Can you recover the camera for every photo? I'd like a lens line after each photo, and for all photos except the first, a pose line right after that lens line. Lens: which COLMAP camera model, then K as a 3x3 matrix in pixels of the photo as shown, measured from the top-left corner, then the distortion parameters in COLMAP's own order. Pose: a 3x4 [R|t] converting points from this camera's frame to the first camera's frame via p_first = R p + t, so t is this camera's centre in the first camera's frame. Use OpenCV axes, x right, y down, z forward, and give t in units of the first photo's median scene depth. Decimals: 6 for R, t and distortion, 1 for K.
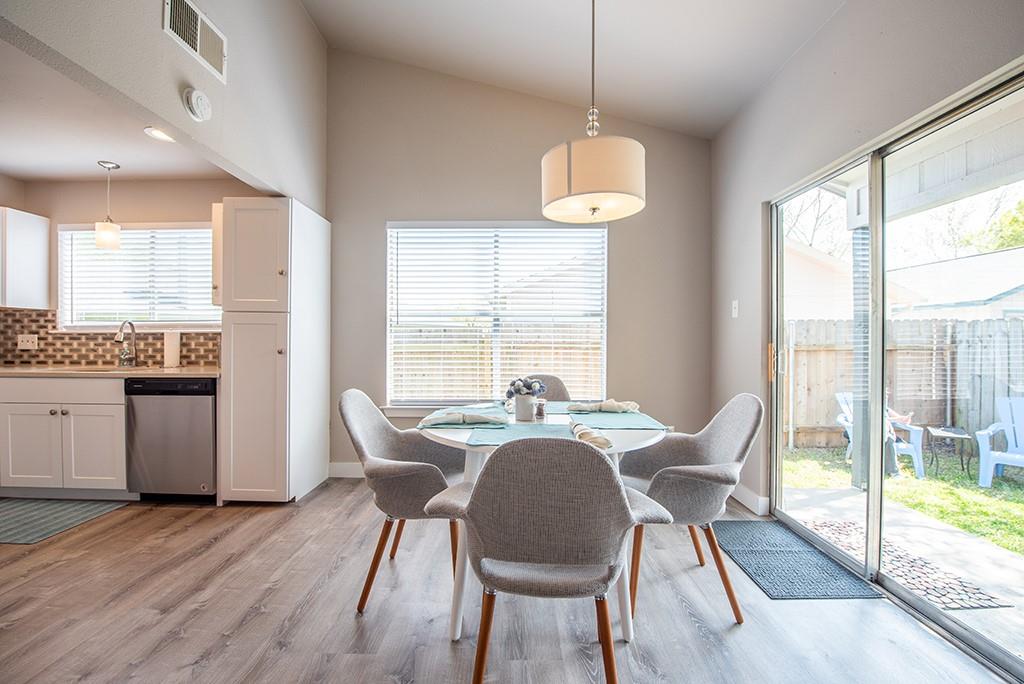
lens RADIAL K [[408.1, 0, 512.0], [0, 408.1, 342.0], [0, 0, 1]] dist [-0.019413, -0.000682]
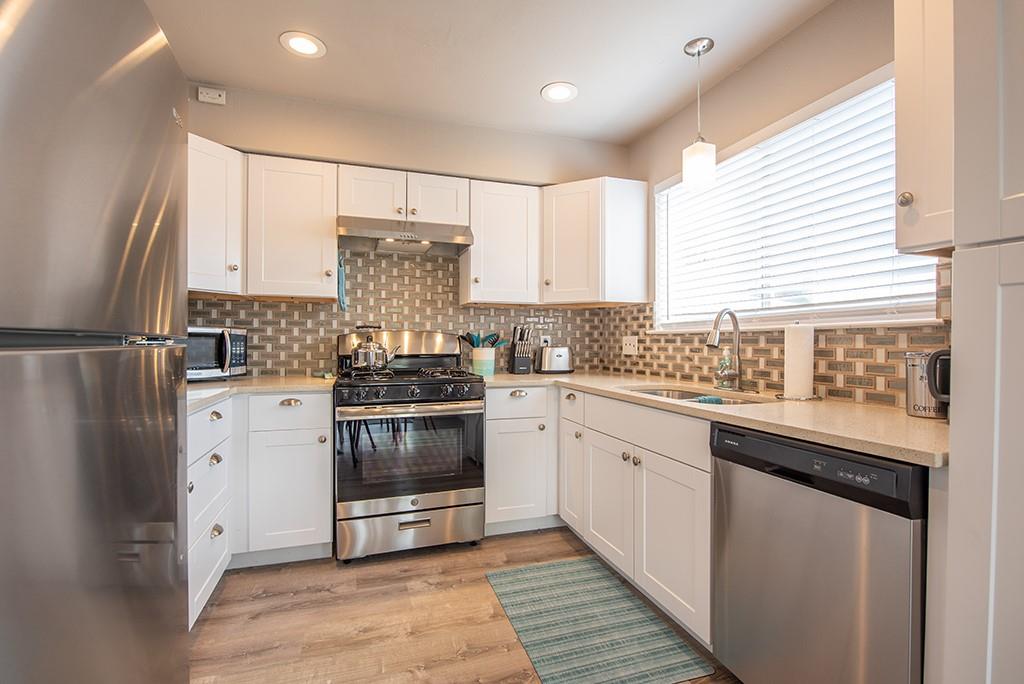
lens RADIAL K [[476.3, 0, 512.0], [0, 476.3, 342.0], [0, 0, 1]] dist [-0.001323, -0.000230]
pose [[0.324371, -0.000515, -0.945930, -0.395782], [-0.005553, 0.999982, -0.002448, -0.003390], [0.945914, 0.006047, 0.324362, 0.465290]]
